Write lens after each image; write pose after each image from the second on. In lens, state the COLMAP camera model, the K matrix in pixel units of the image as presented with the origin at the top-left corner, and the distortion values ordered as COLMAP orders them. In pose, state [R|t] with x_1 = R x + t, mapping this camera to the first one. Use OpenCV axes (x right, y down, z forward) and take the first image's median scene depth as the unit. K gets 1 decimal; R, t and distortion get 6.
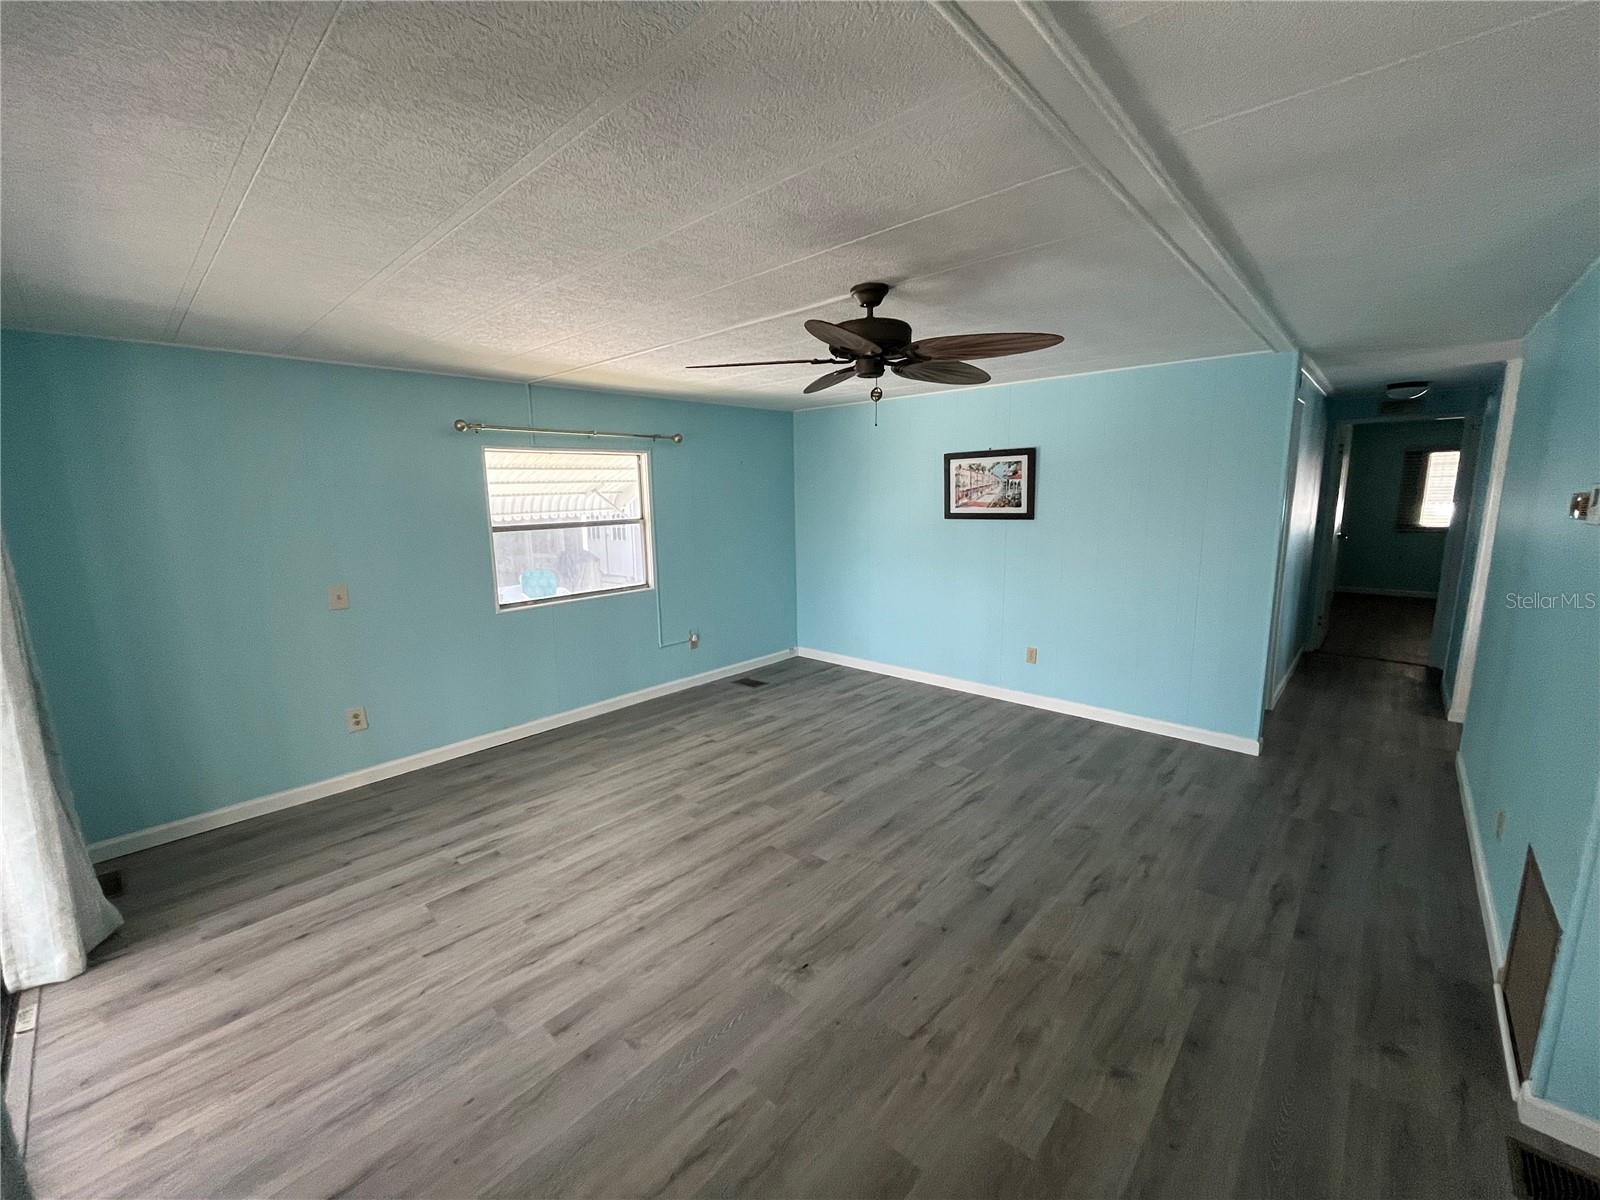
lens RADIAL K [[643.1, 0, 798.5], [0, 643.1, 595.7], [0, 0, 1]] dist [-0.005995, -0.000597]
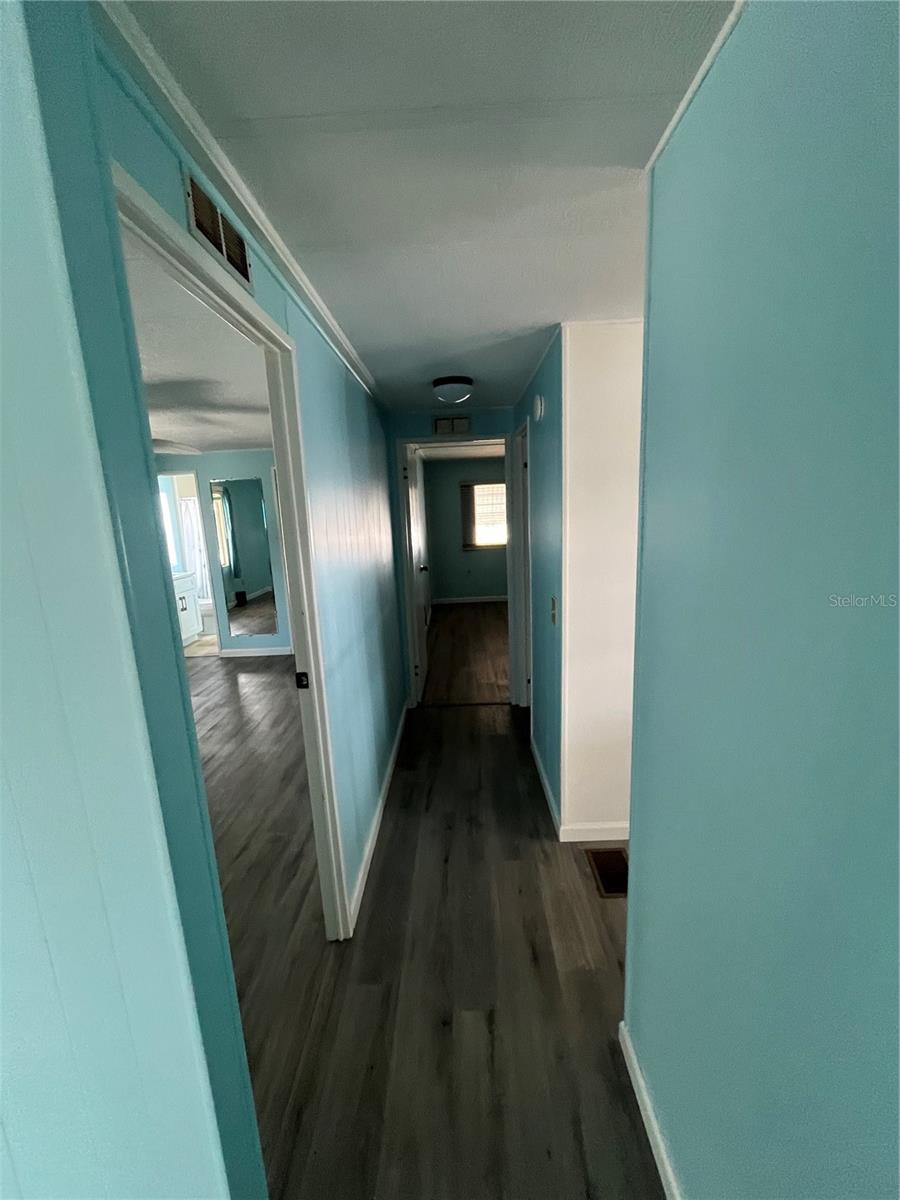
lens RADIAL K [[482.3, 0, 439.4], [0, 482.3, 600.6], [0, 0, 1]] dist [-0.005995, -0.000597]
pose [[0.760861, -0.148349, 0.631731, 0.510340], [0.143641, 0.987871, 0.058979, -0.104951], [-0.632818, 0.045868, 0.772941, 0.547856]]
